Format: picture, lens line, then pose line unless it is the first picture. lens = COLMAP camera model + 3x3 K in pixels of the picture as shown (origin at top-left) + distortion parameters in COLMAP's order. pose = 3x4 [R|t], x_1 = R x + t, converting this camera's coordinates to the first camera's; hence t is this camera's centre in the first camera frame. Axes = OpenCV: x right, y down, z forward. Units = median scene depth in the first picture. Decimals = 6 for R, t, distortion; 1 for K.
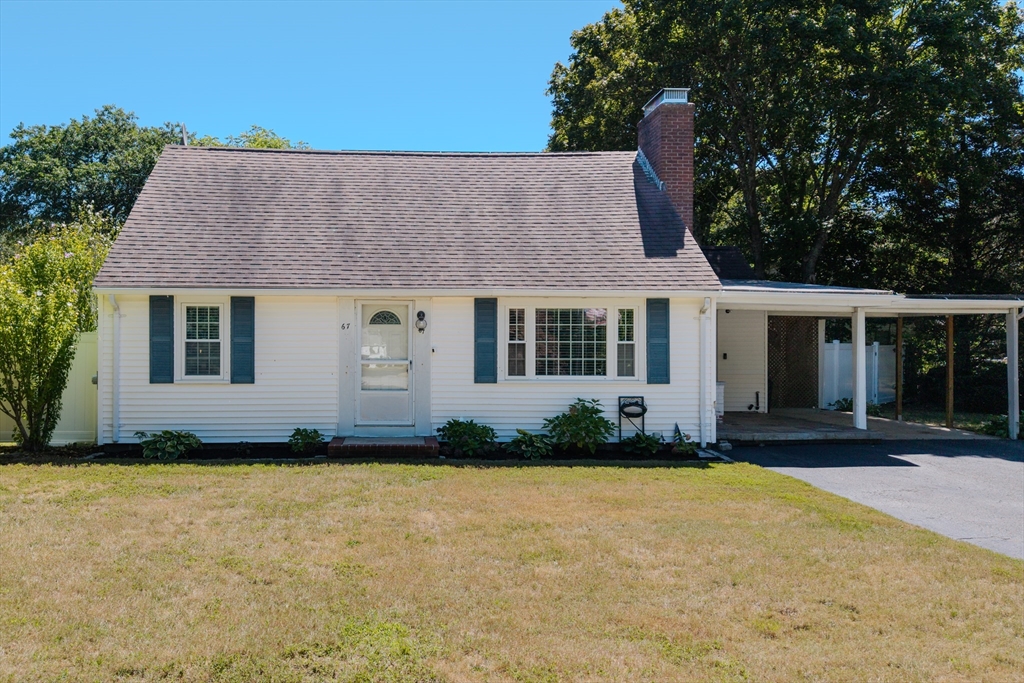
lens RADIAL K [[699.9, 0, 442.7], [0, 699.9, 342.1], [0, 0, 1]] dist [-0.001023, -0.003015]
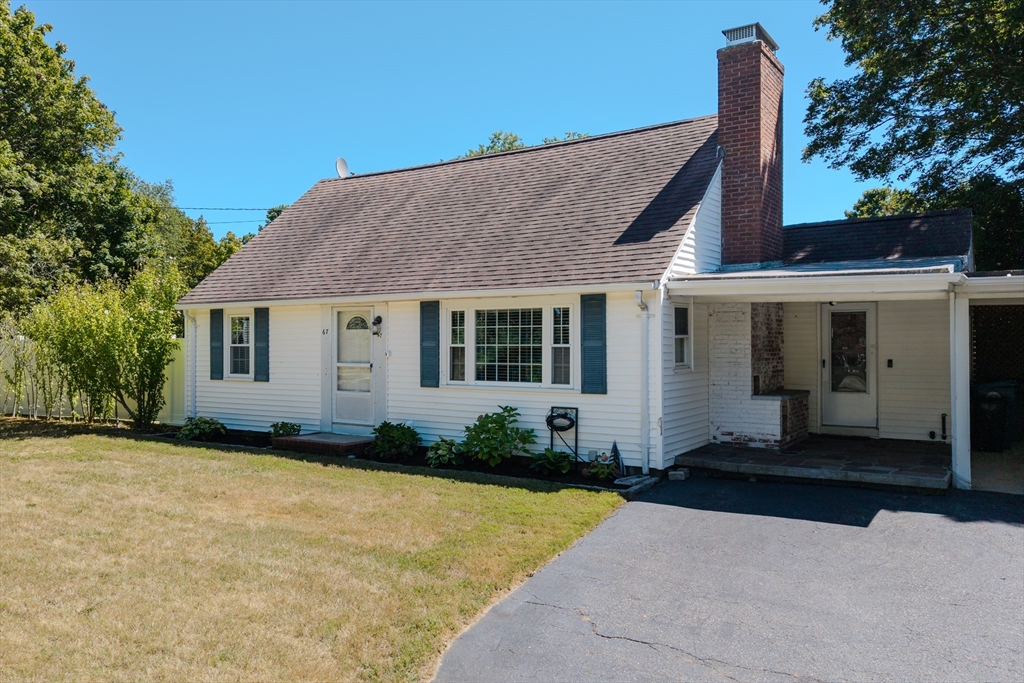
lens RADIAL K [[733.4, 0, 512.0], [0, 733.4, 341.5], [0, 0, 1]] dist [0.008747, -0.000656]
pose [[0.828602, -0.006725, -0.559798, 0.733454], [0.003922, 0.999973, -0.006208, 0.000938], [0.559824, 0.002948, 0.828606, 0.204177]]
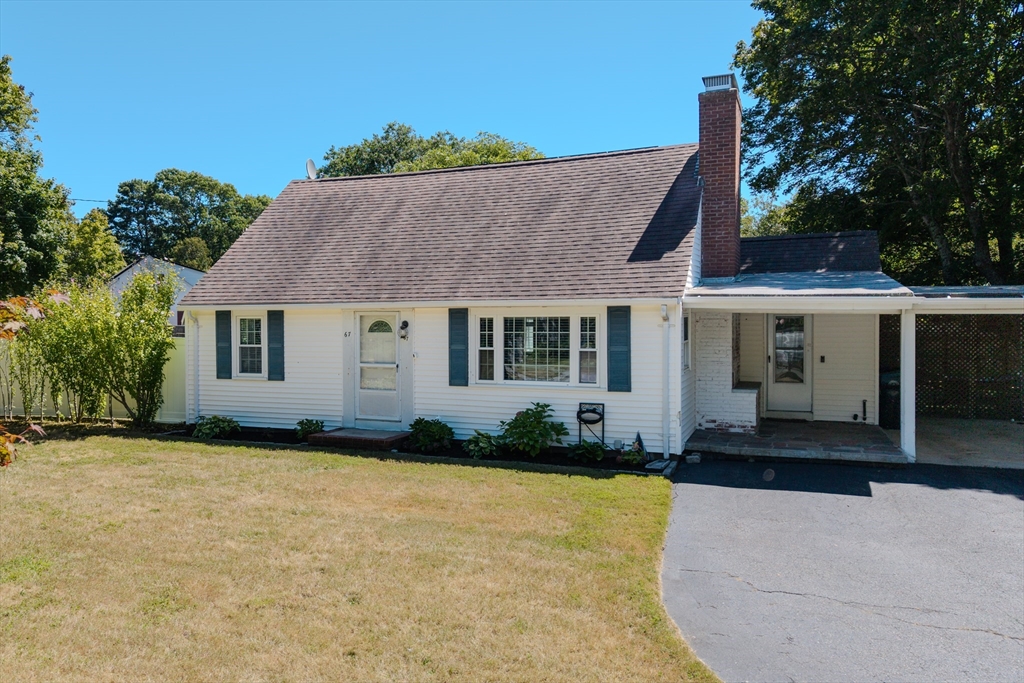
lens RADIAL K [[710.8, 0, 497.8], [0, 710.8, 339.8], [0, 0, 1]] dist [0.006900, 0.003143]
pose [[0.916844, 0.003983, -0.399226, 0.559028], [0.004586, 0.999779, 0.020507, -0.036045], [0.399220, -0.020633, 0.916623, 0.003151]]
